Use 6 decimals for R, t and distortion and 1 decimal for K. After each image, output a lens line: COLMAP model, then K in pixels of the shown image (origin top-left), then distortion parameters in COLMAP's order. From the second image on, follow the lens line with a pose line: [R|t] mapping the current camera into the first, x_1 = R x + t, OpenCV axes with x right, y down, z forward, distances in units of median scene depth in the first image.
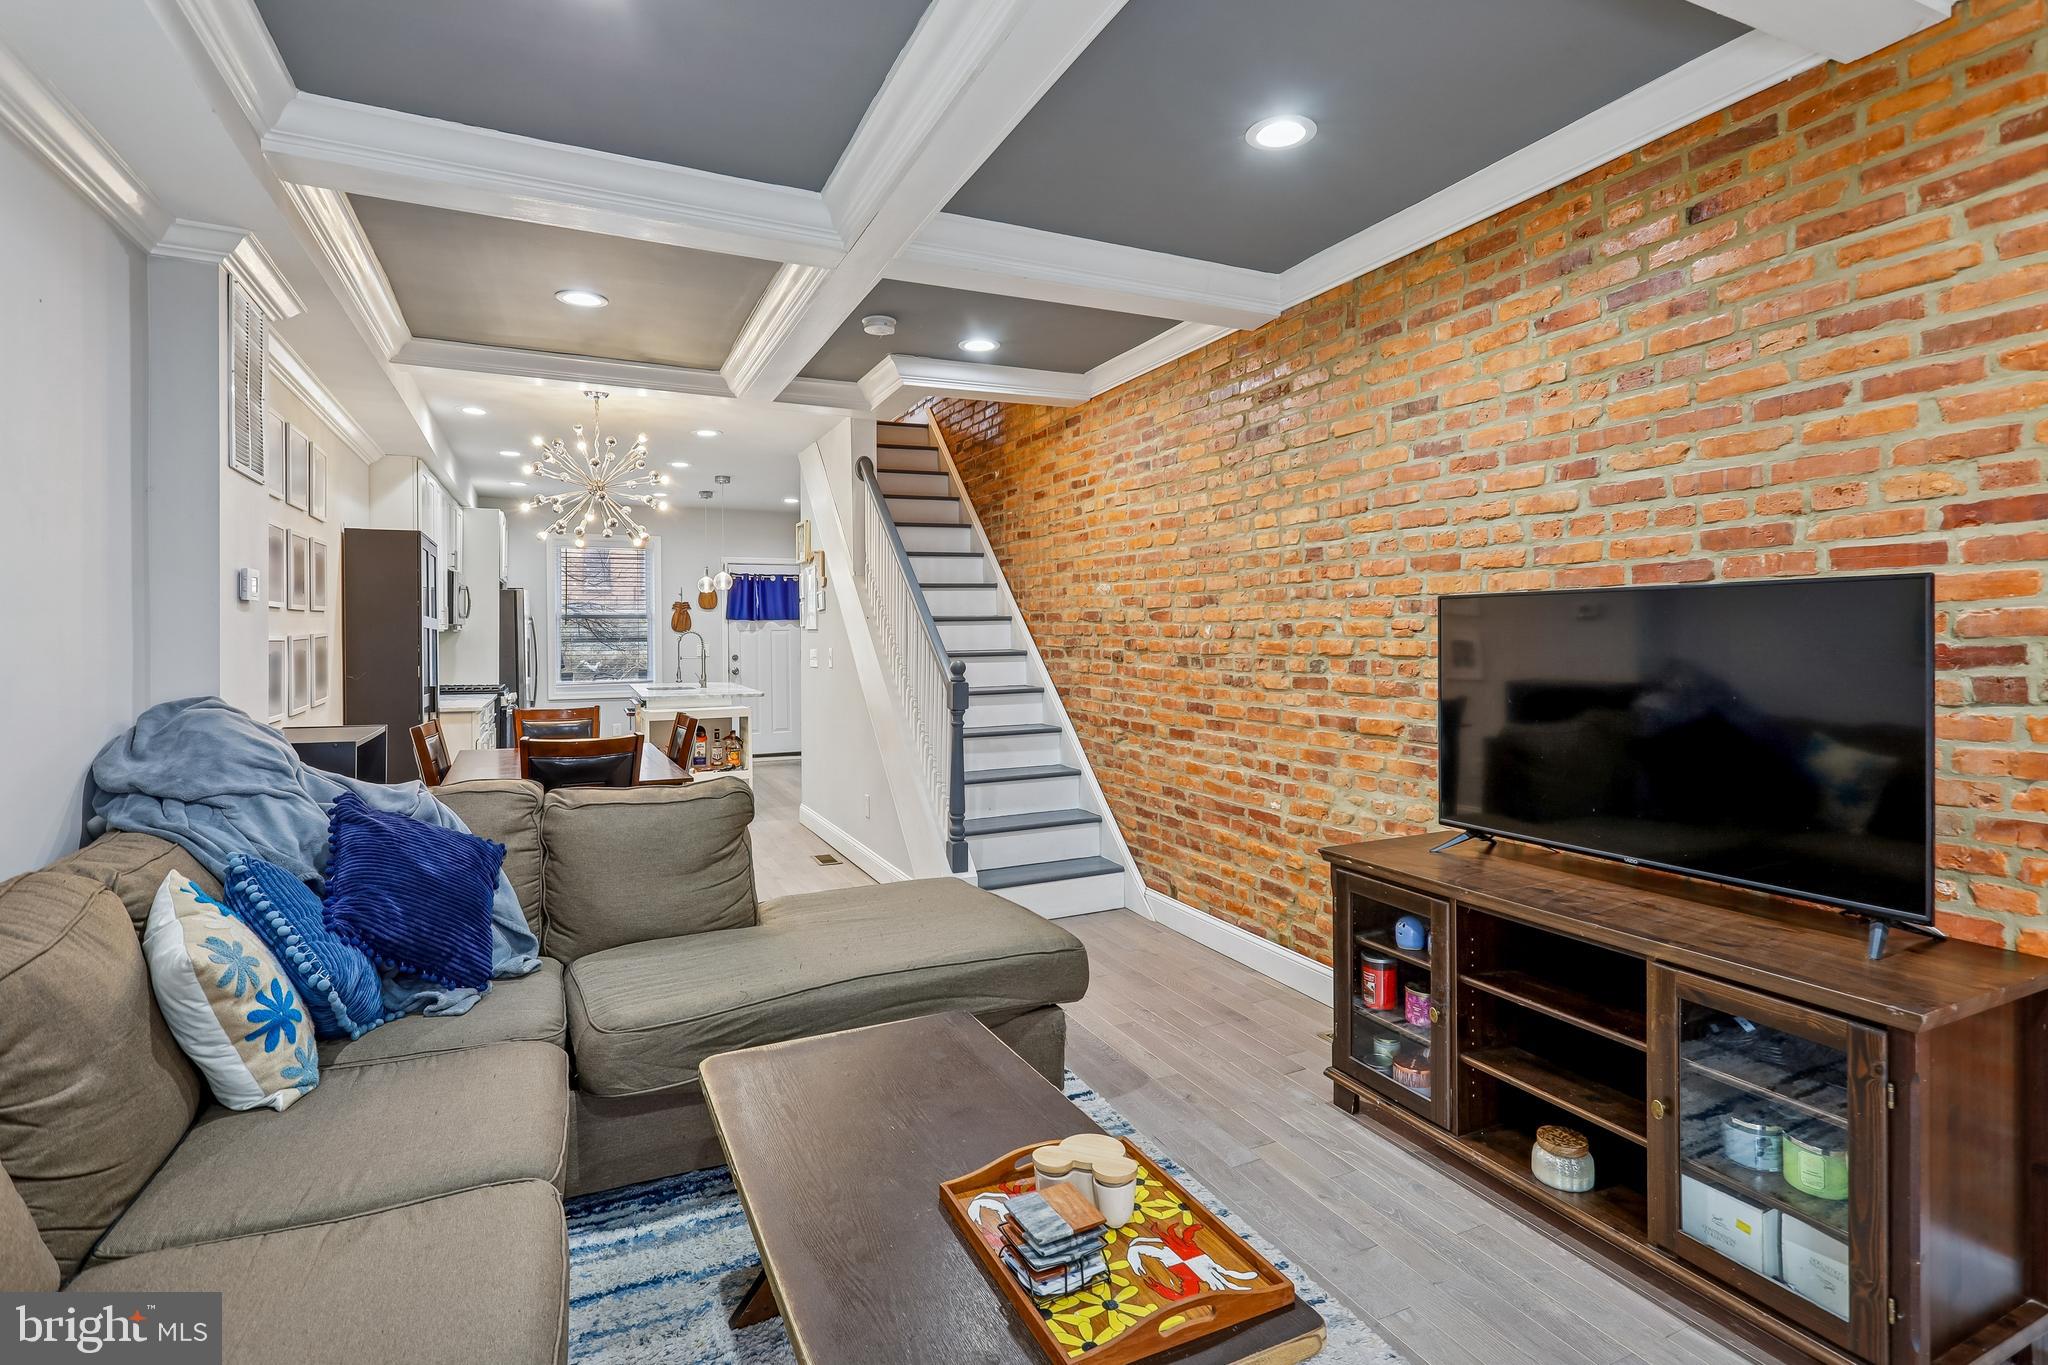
lens RADIAL K [[1005.1, 0, 1031.6], [0, 1005.1, 633.9], [0, 0, 1]] dist [-0.007834, 0.003388]
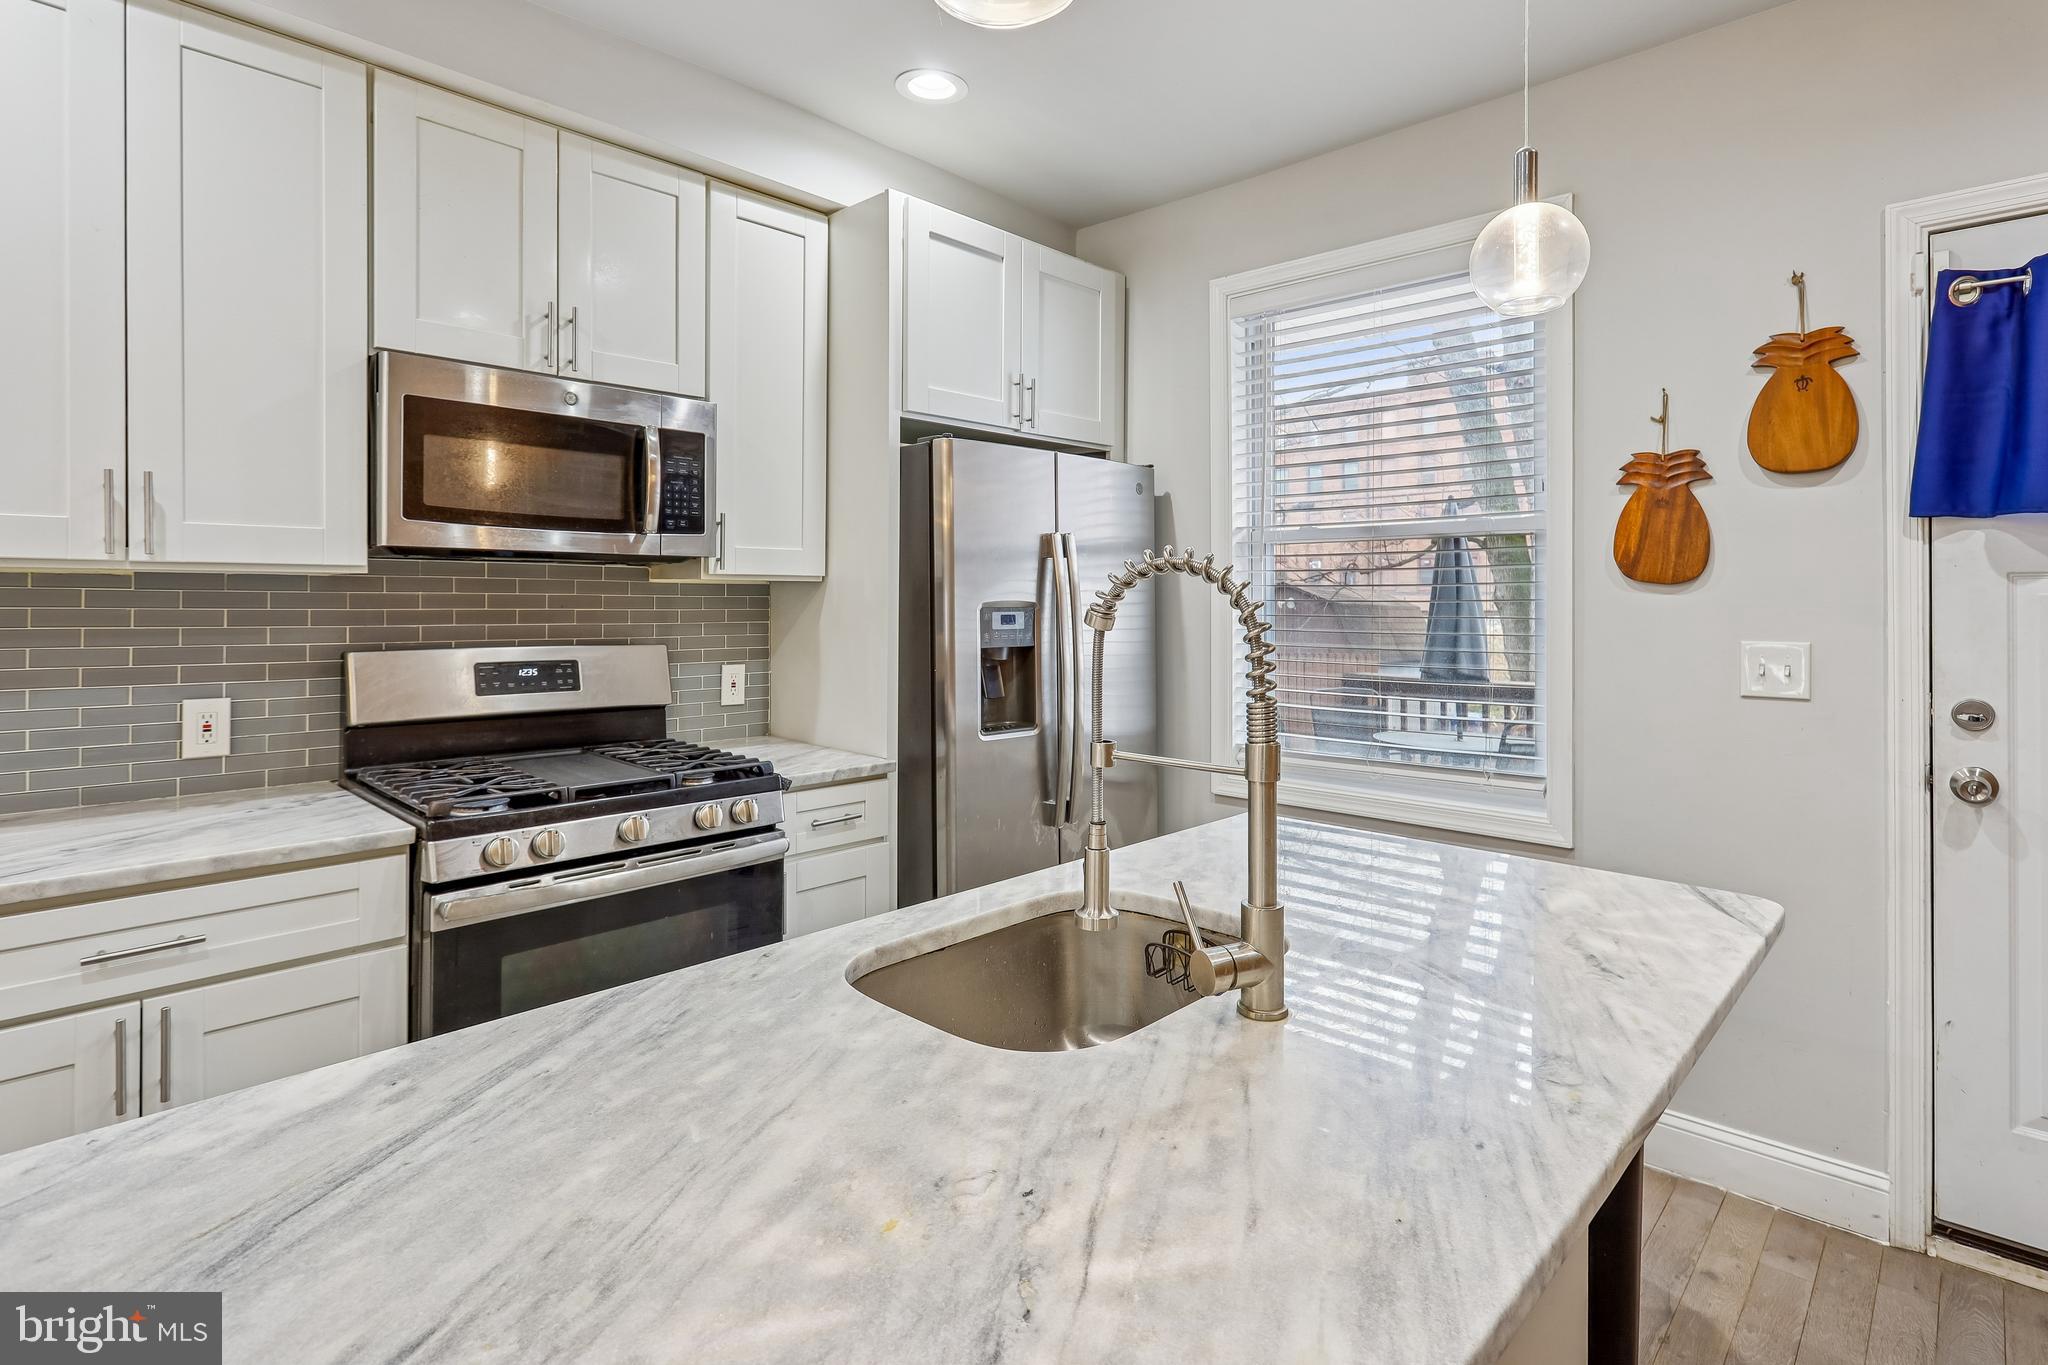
lens RADIAL K [[1005.1, 0, 1025.1], [0, 1005.1, 603.7], [0, 0, 1]] dist [-0.007834, 0.003388]
pose [[0.362627, 0.006641, -0.931911, -0.218982], [-0.005607, 0.999972, 0.004944, 0.002946], [0.931918, 0.003432, 0.362654, 0.911253]]
